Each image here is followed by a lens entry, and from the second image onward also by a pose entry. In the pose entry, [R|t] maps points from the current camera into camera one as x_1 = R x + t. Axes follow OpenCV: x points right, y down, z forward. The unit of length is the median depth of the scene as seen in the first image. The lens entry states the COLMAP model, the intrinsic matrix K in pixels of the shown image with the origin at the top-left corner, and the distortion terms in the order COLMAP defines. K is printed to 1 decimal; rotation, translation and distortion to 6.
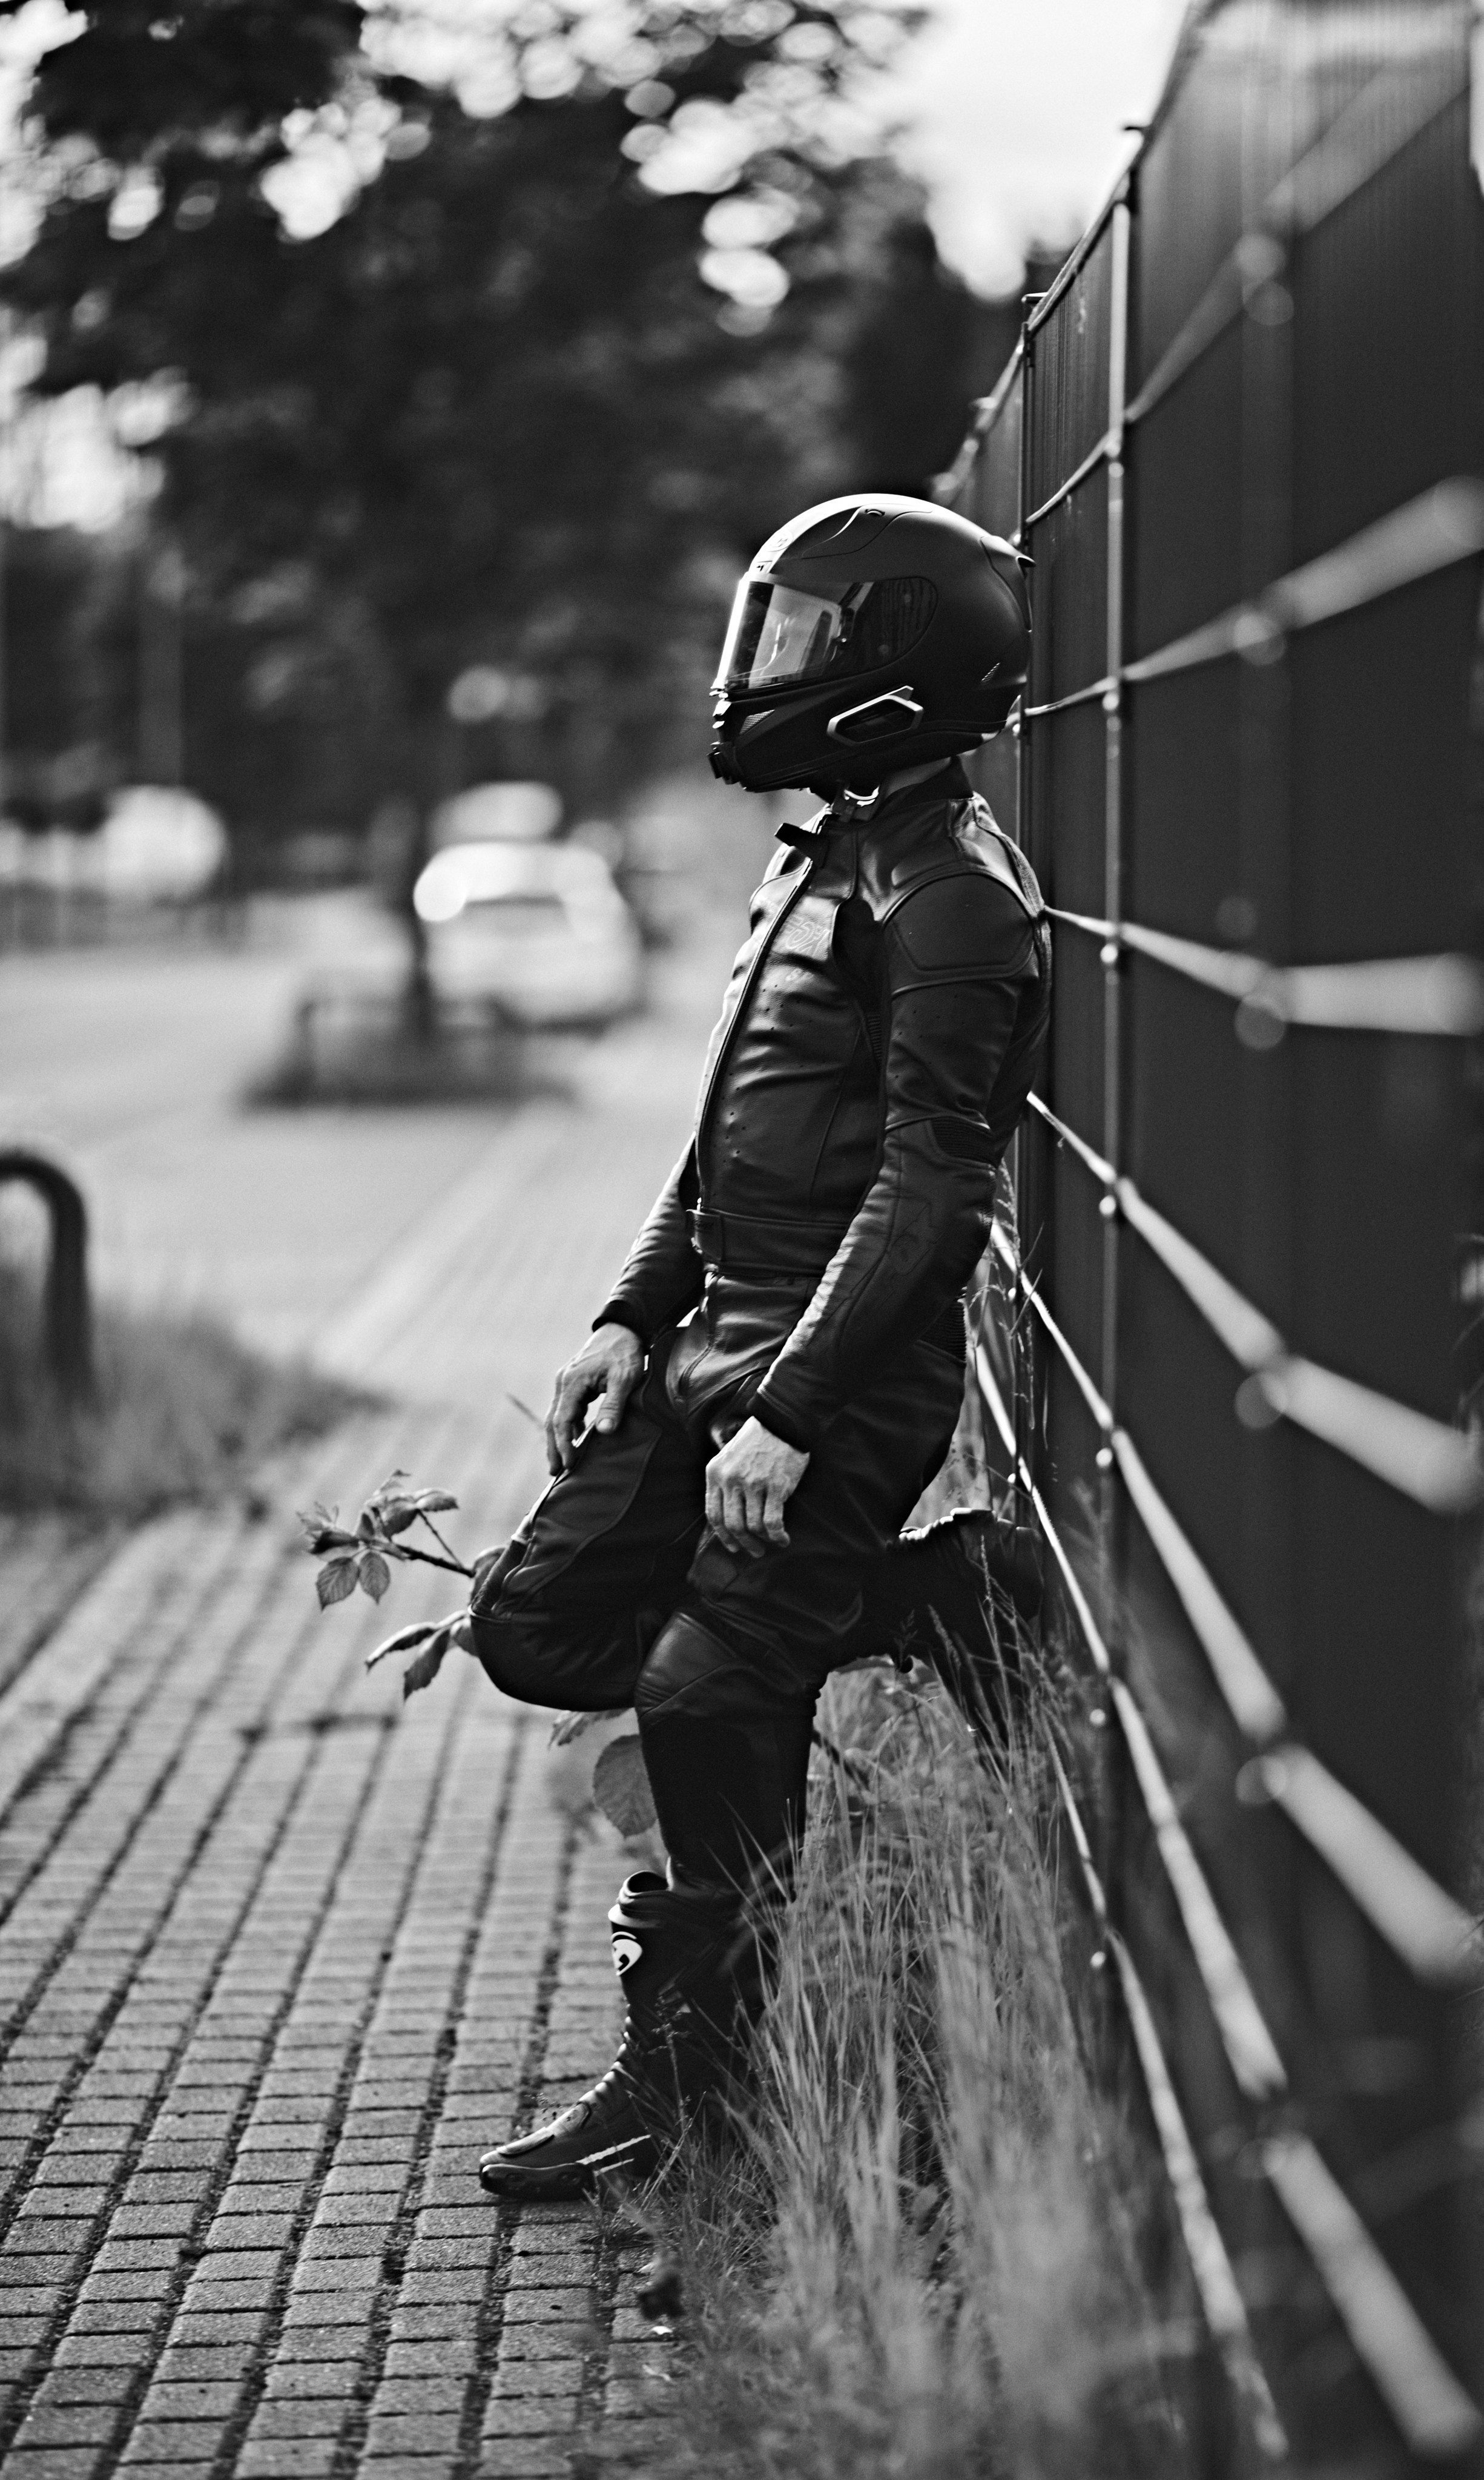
lens RADIAL K [[9956.3, 0, 742.0], [0, 9956.3, 1240.0], [0, 0, 1]] dist [0.283755, 3.610118]
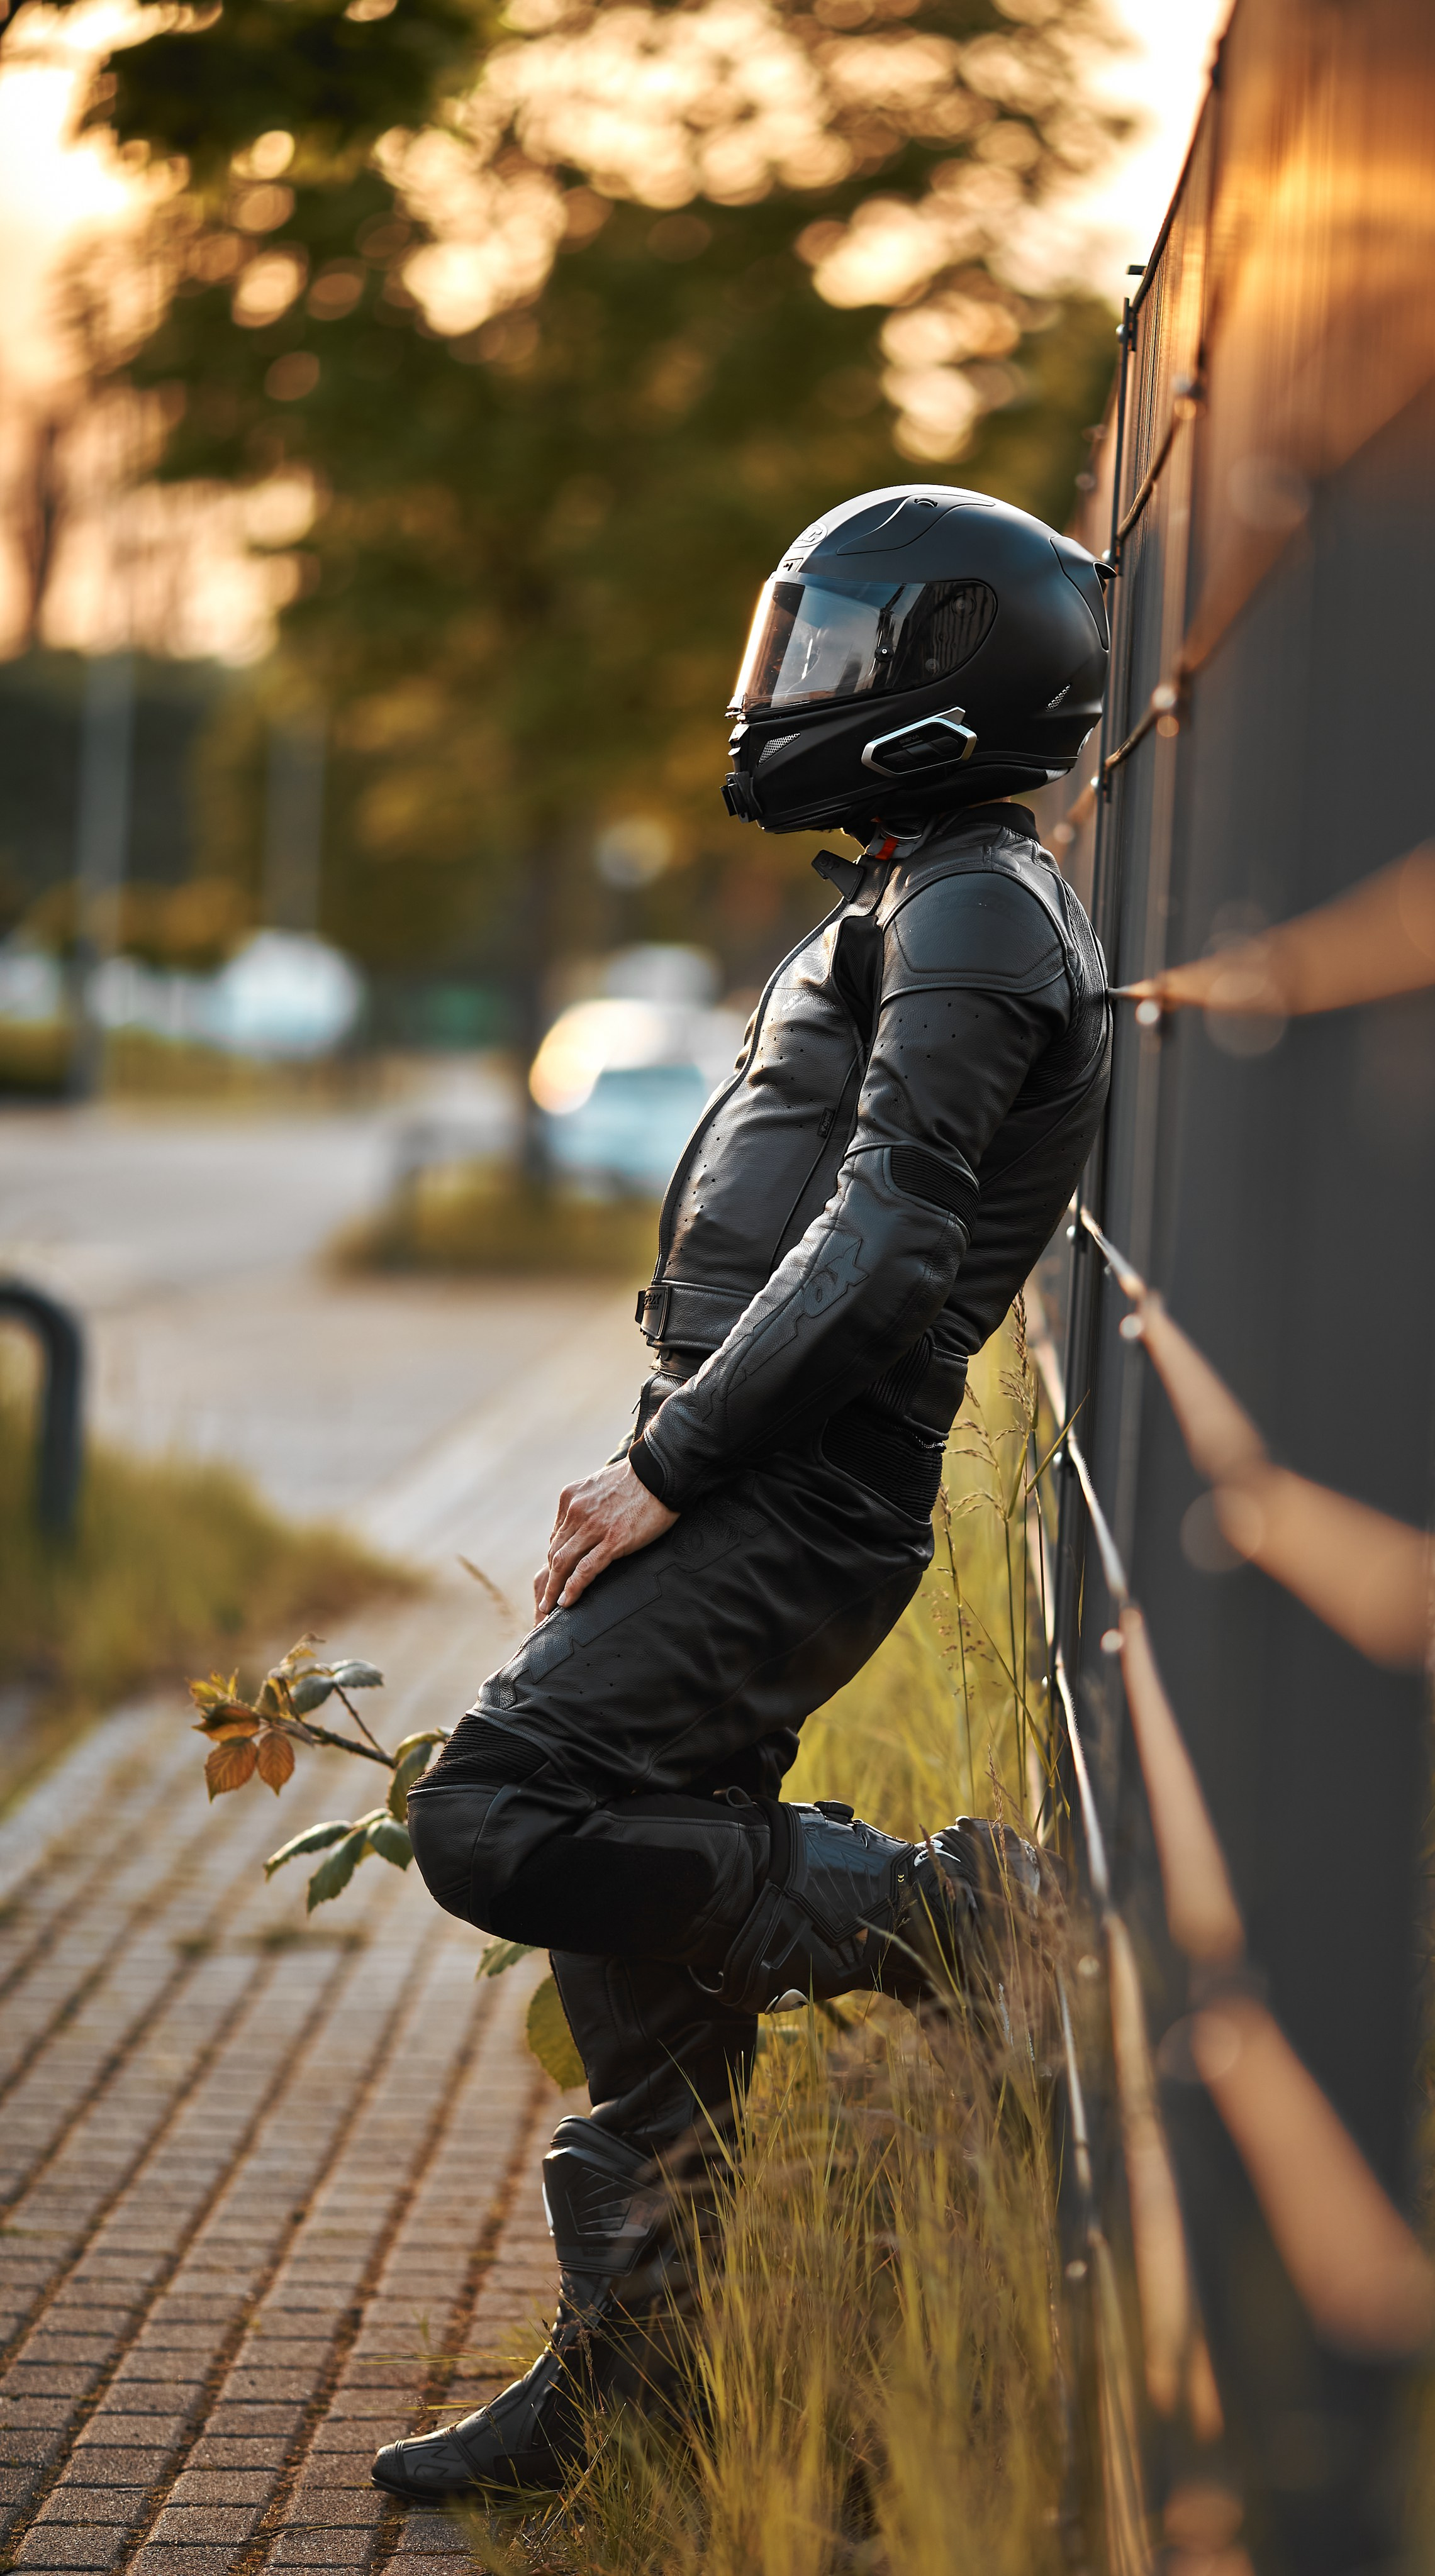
lens RADIAL K [[10647.0, 0, 717.5], [0, 10647.0, 1288.0], [0, 0, 1]] dist [0.128216, 2.630881]
pose [[0.998721, 0.047120, -0.018325, 0.012941], [-0.047398, 0.998762, -0.015073, 0.005380], [0.017592, 0.015922, 0.999718, 0.100810]]
